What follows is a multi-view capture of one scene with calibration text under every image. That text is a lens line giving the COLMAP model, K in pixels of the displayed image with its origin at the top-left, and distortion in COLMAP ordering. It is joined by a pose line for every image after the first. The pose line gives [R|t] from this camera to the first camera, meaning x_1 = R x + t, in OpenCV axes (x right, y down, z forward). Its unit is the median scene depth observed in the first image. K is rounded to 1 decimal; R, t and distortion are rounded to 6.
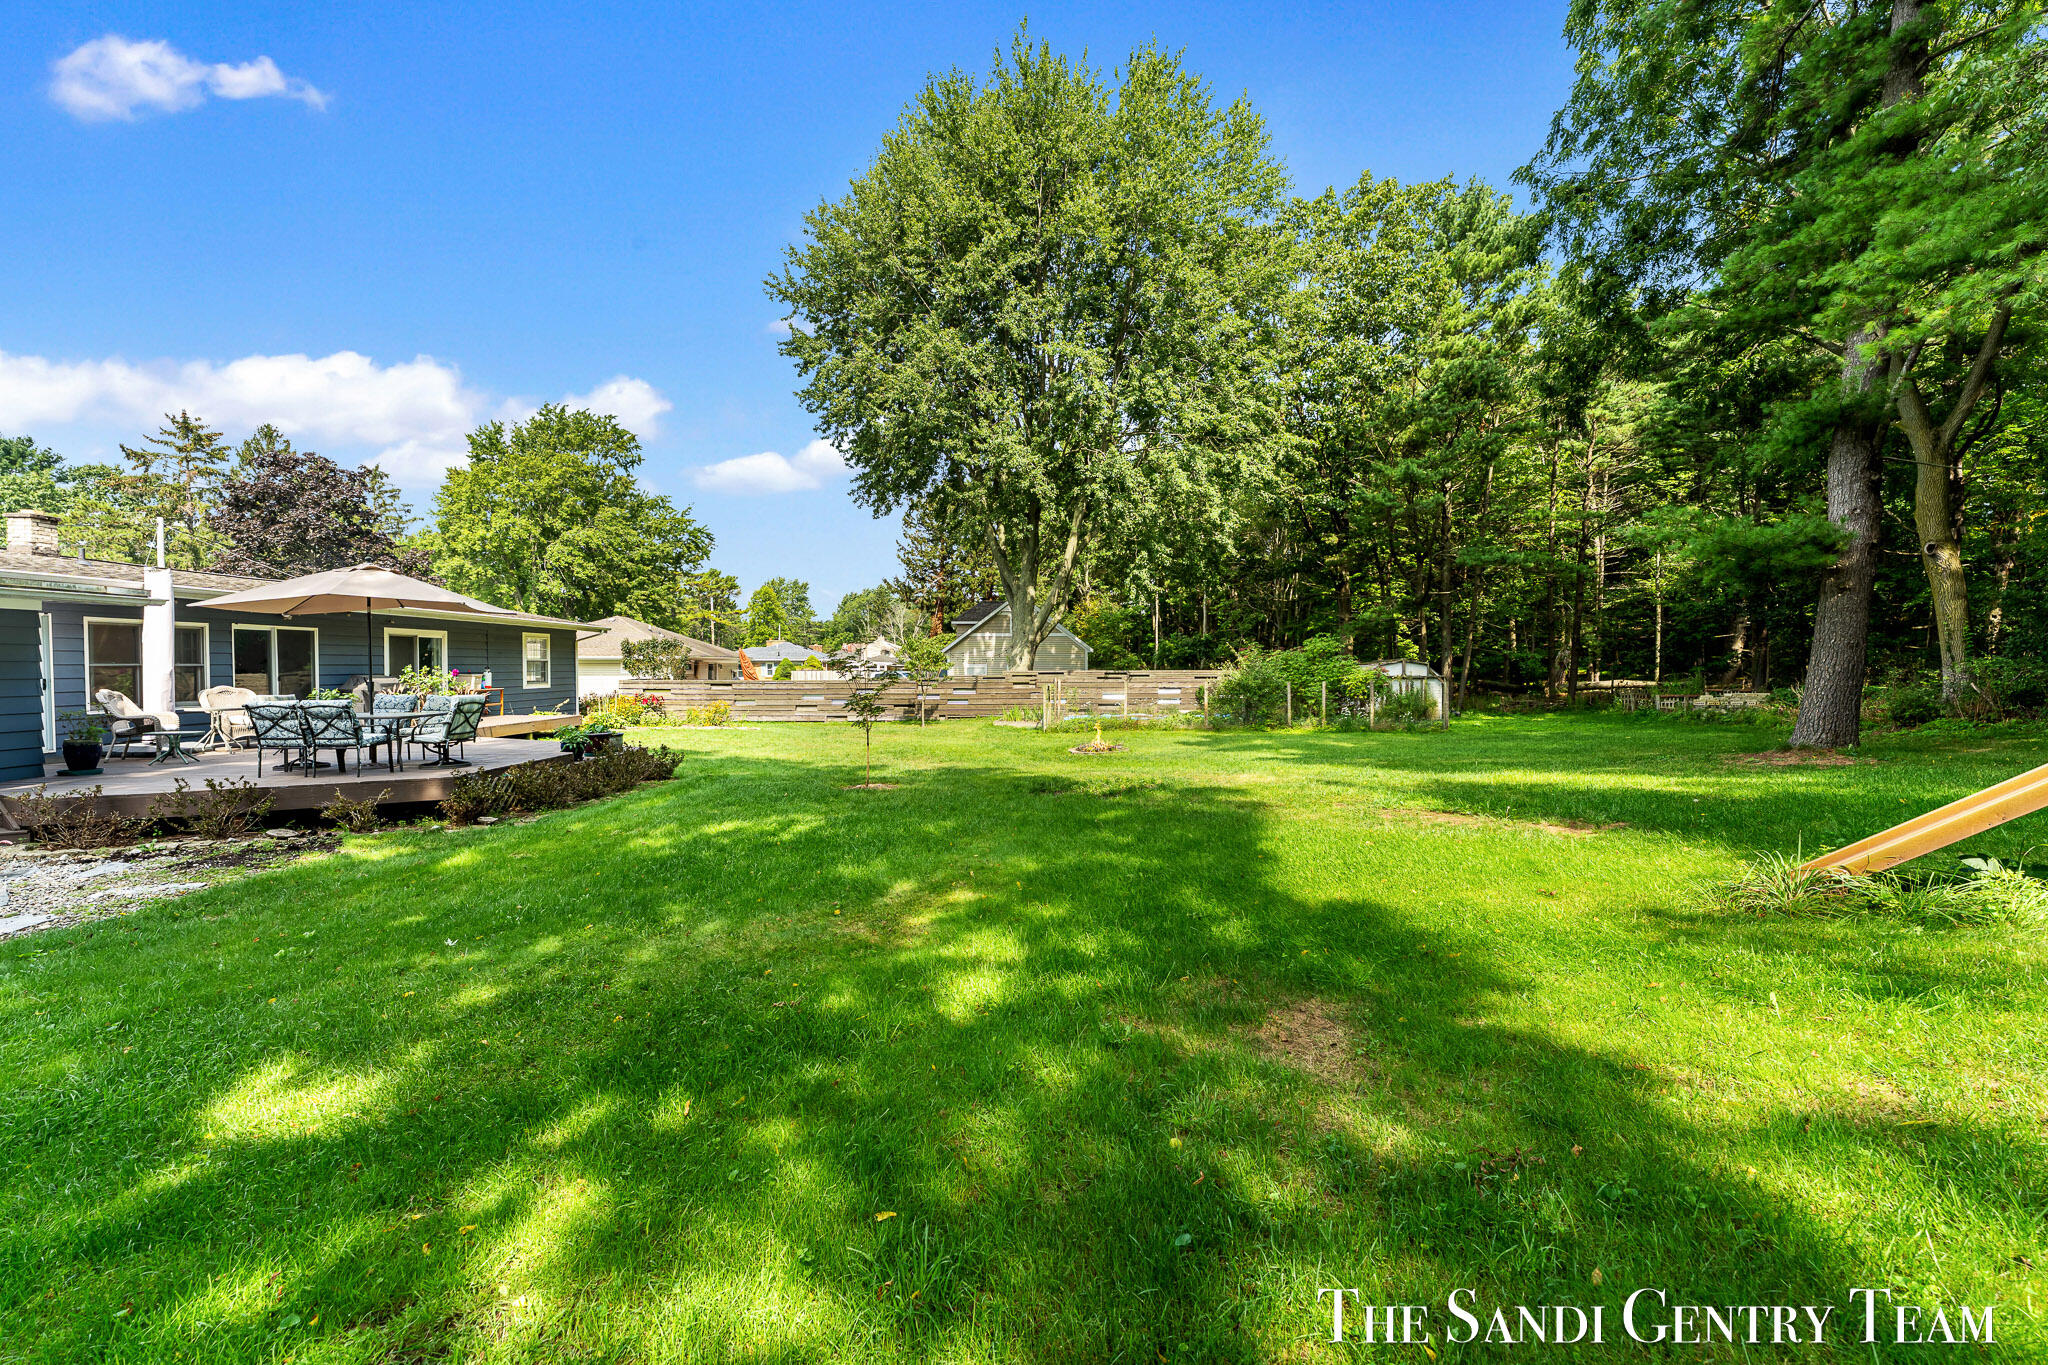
lens RADIAL K [[817.4, 0, 1025.2], [0, 817.4, 681.3], [0, 0, 1]] dist [-0.000897, 0.000023]
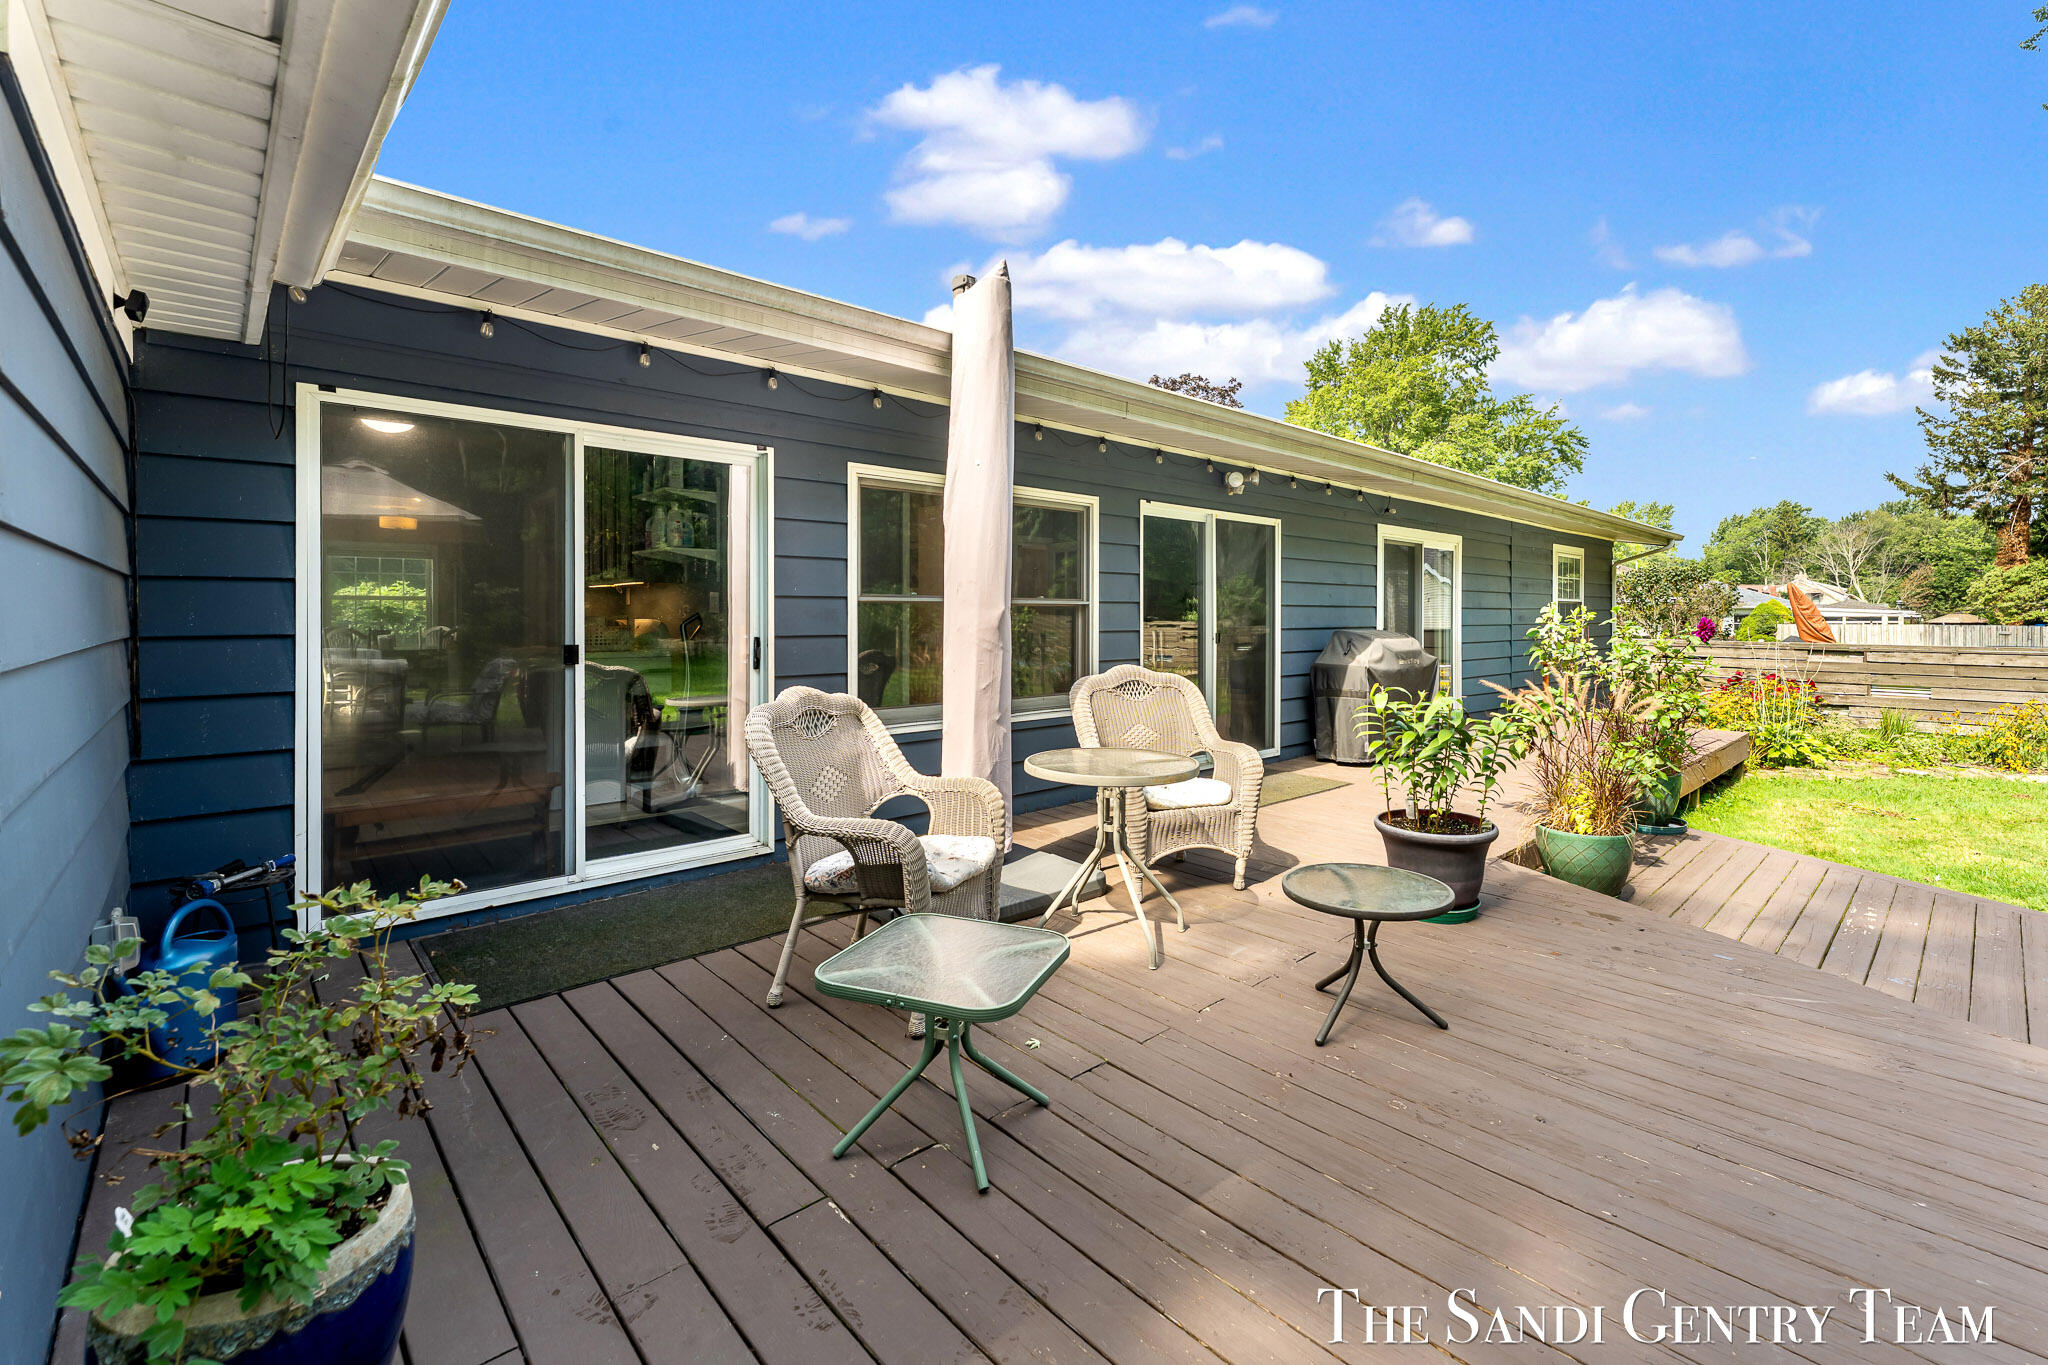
lens RADIAL K [[880.0, 0, 1022.1], [0, 880.0, 618.1], [0, 0, 1]] dist [0.000023, 0.000006]
pose [[0.641292, 0.006913, -0.767266, -0.128790], [-0.019069, 0.999794, -0.006930, -0.001667], [0.767060, 0.019075, 0.641291, 0.129149]]
